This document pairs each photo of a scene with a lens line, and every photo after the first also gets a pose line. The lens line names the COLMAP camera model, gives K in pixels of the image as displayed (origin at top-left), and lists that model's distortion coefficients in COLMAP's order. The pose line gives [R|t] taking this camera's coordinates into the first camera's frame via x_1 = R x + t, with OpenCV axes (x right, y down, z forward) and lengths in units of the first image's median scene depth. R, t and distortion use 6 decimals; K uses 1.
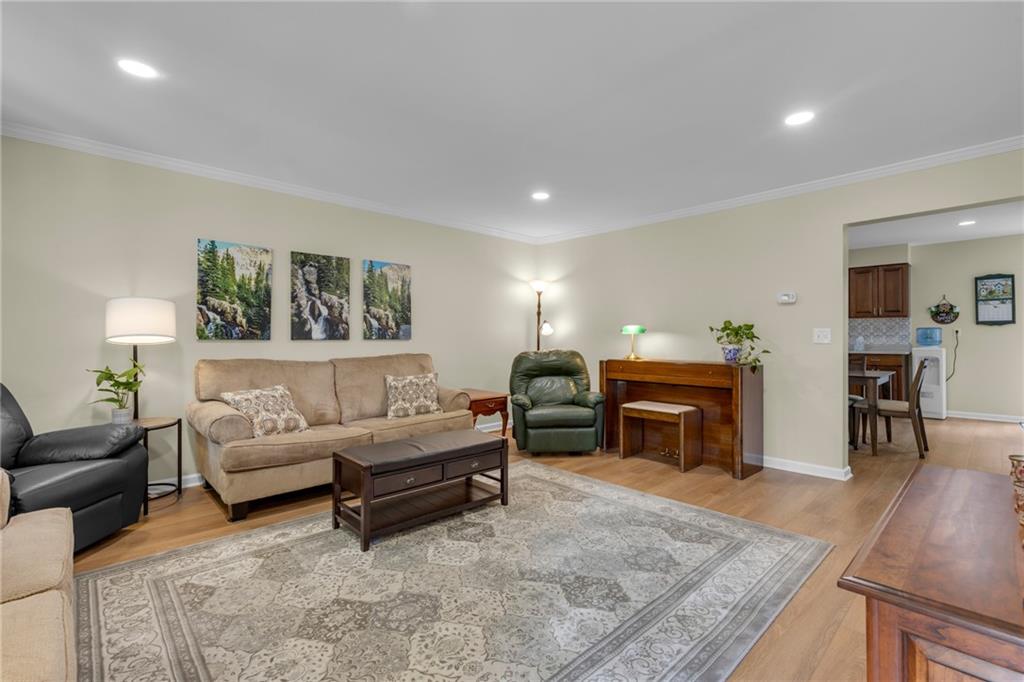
lens RADIAL K [[460.1, 0, 518.6], [0, 460.1, 334.9], [0, 0, 1]] dist [0.002463, -0.000173]
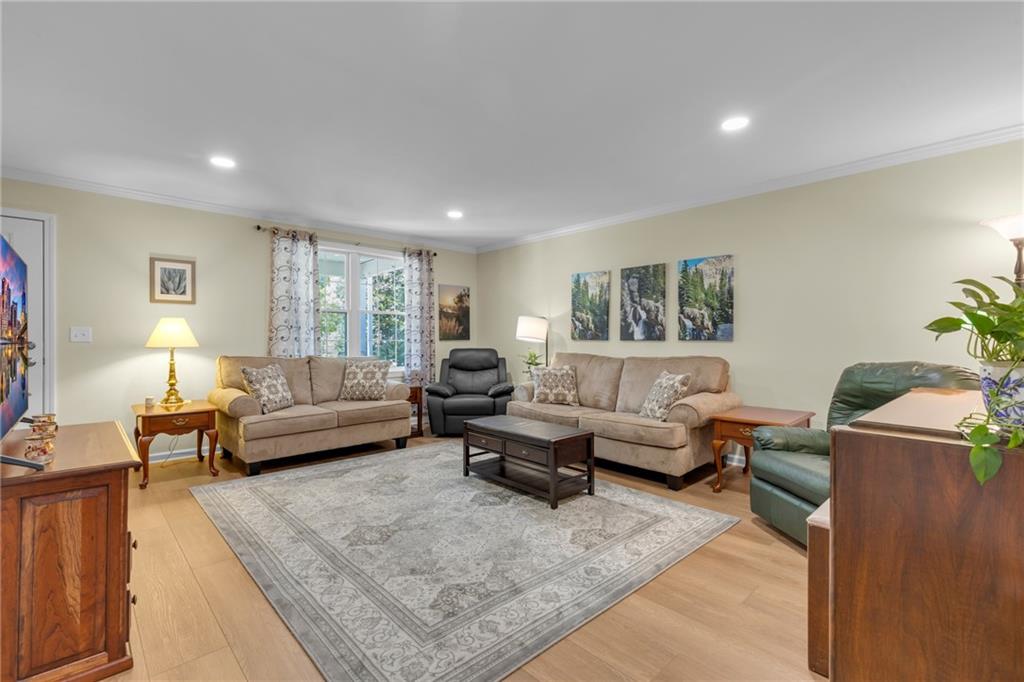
lens RADIAL K [[460.1, 0, 518.6], [0, 460.1, 334.9], [0, 0, 1]] dist [0.002463, -0.000173]
pose [[0.000877, -0.010243, -0.999947, 0.721825], [0.003803, 0.999940, -0.010239, 0.007569], [0.999992, -0.003794, 0.000916, 0.701882]]
